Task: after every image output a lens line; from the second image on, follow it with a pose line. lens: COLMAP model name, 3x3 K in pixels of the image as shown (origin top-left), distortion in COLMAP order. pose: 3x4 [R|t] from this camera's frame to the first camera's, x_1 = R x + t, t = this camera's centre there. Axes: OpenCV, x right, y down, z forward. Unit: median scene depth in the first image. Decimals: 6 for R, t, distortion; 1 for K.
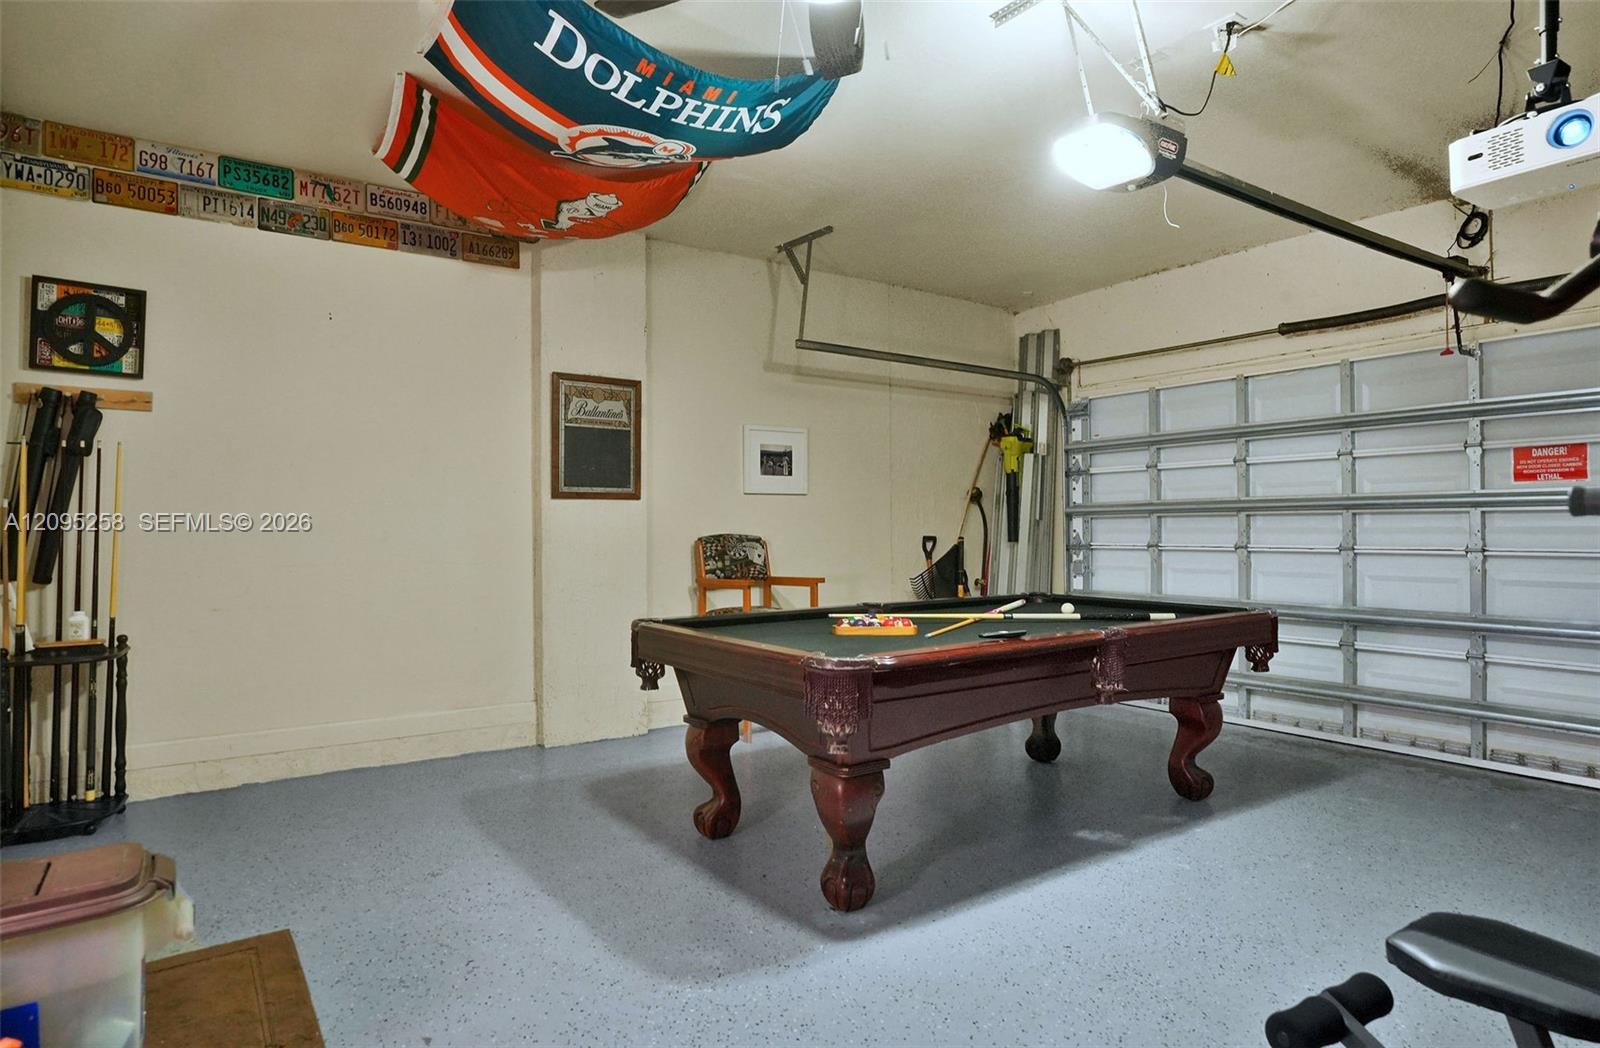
lens RADIAL K [[927.2, 0, 800.0], [0, 927.2, 524.0], [0, 0, 1]] dist [-0.000485, 0.000096]
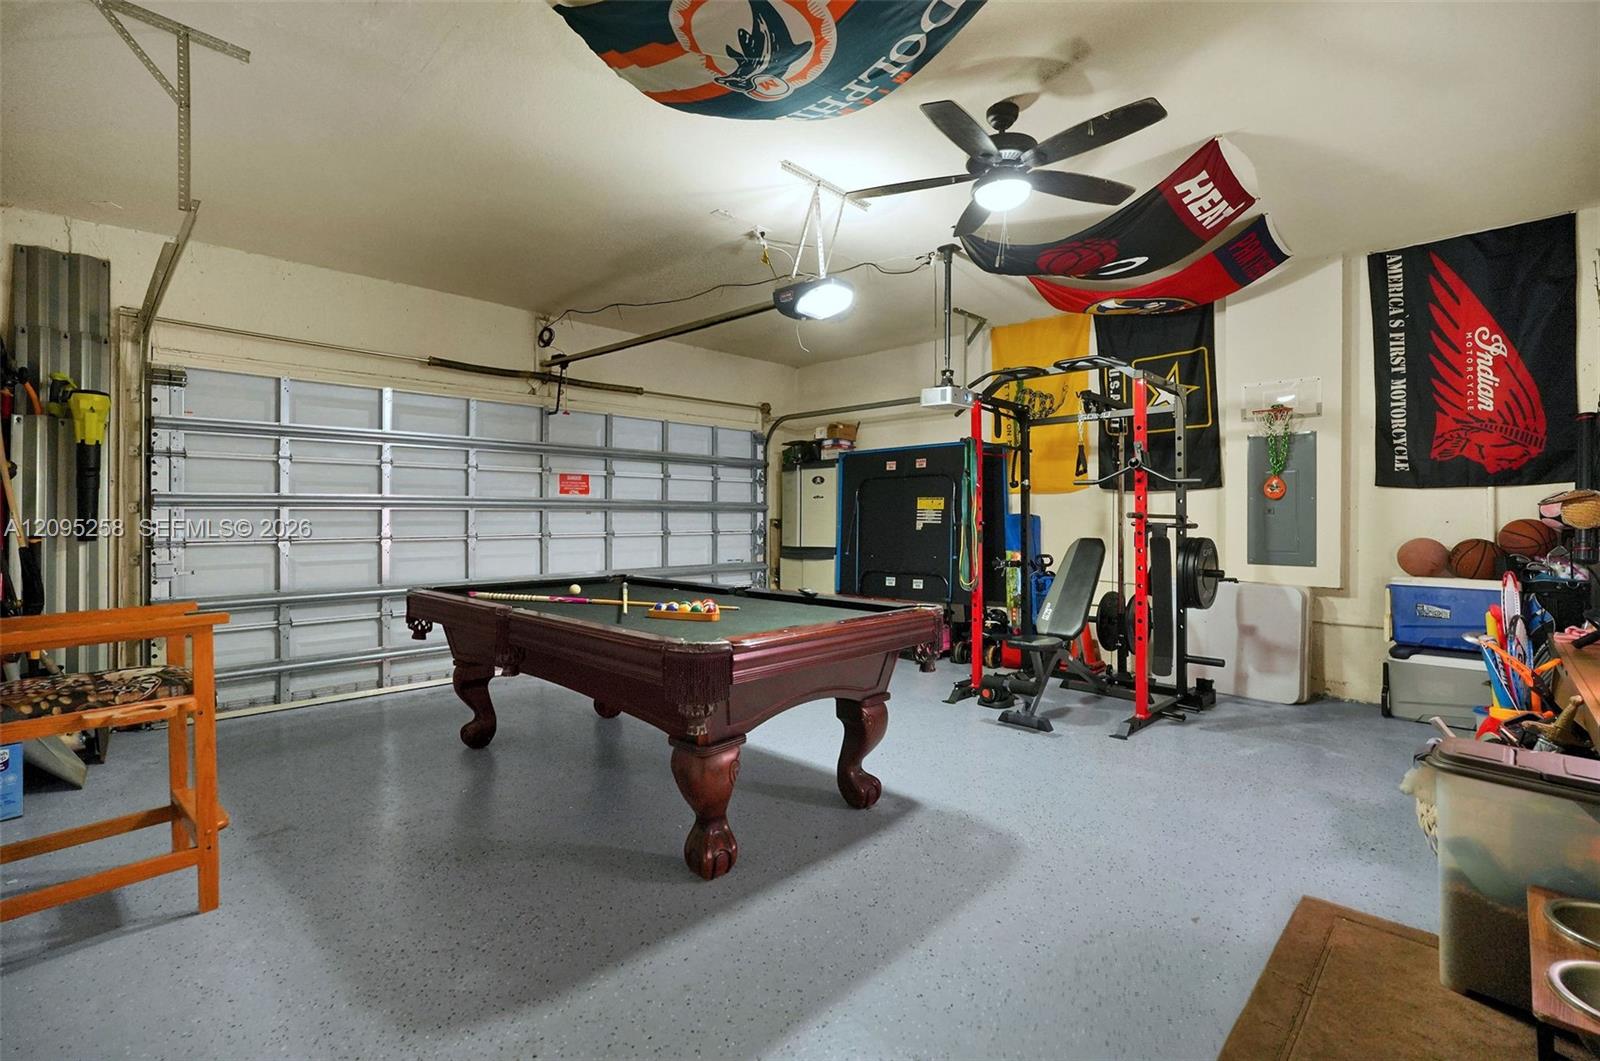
lens RADIAL K [[710.9, 0, 800.0], [0, 710.9, 530.5], [0, 0, 1]] dist [-0.024625, -0.000068]
pose [[-0.190497, -0.011051, 0.981625, -0.678896], [0.000403, 0.999936, 0.011336, 0.007936], [-0.981688, 0.002555, -0.190481, 0.943154]]
